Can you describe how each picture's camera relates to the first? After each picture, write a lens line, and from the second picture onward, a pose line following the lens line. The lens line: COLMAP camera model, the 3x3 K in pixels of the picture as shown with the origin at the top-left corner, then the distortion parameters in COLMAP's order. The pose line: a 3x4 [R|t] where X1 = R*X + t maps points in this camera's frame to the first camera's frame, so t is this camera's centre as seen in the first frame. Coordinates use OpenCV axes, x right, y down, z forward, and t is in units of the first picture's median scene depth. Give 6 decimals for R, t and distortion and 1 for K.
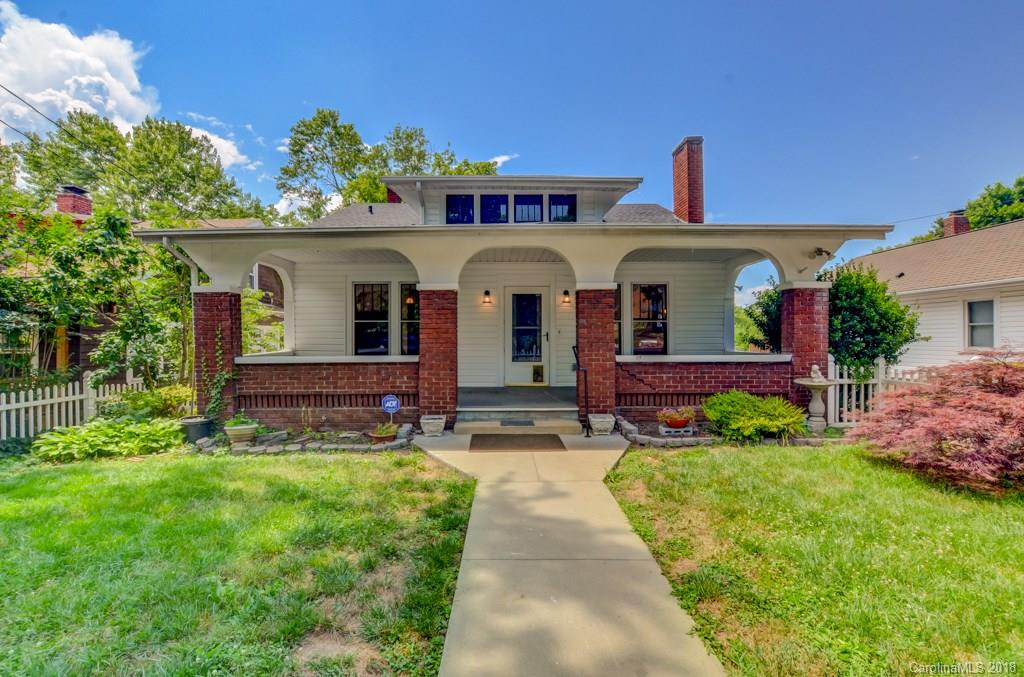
lens RADIAL K [[448.3, 0, 509.1], [0, 448.3, 338.2], [0, 0, 1]] dist [-0.029107, -0.000106]
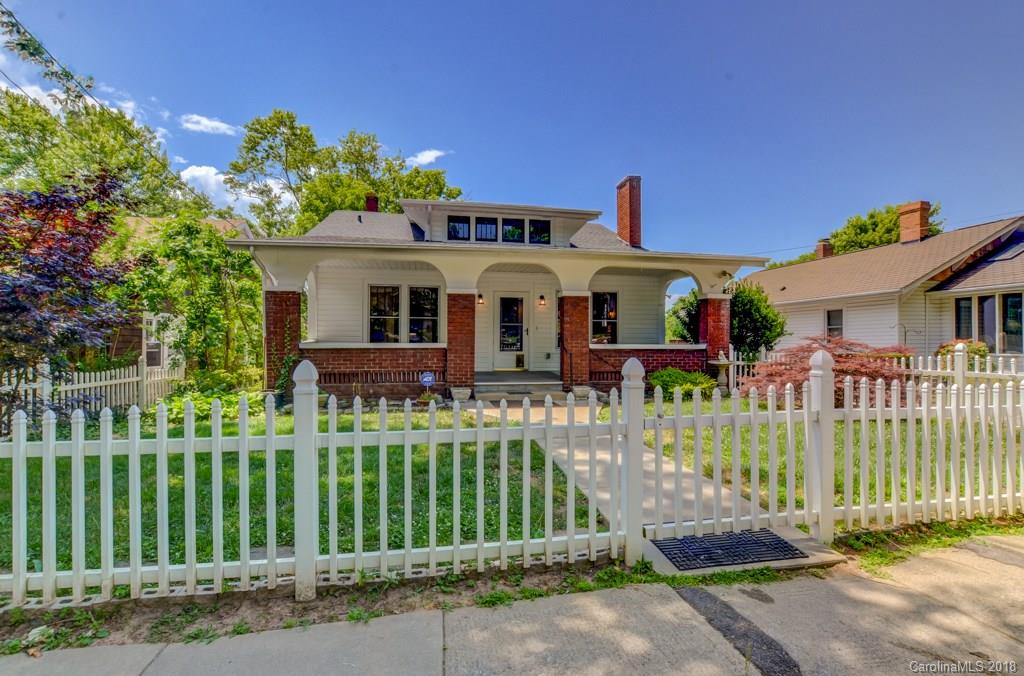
lens RADIAL K [[448.3, 0, 512.3], [0, 448.3, 337.7], [0, 0, 1]] dist [-0.029107, -0.000106]
pose [[0.985887, 0.008651, 0.167189, -0.168517], [-0.007675, 0.999950, -0.006485, 0.022286], [-0.167236, 0.005110, 0.985904, -0.241047]]
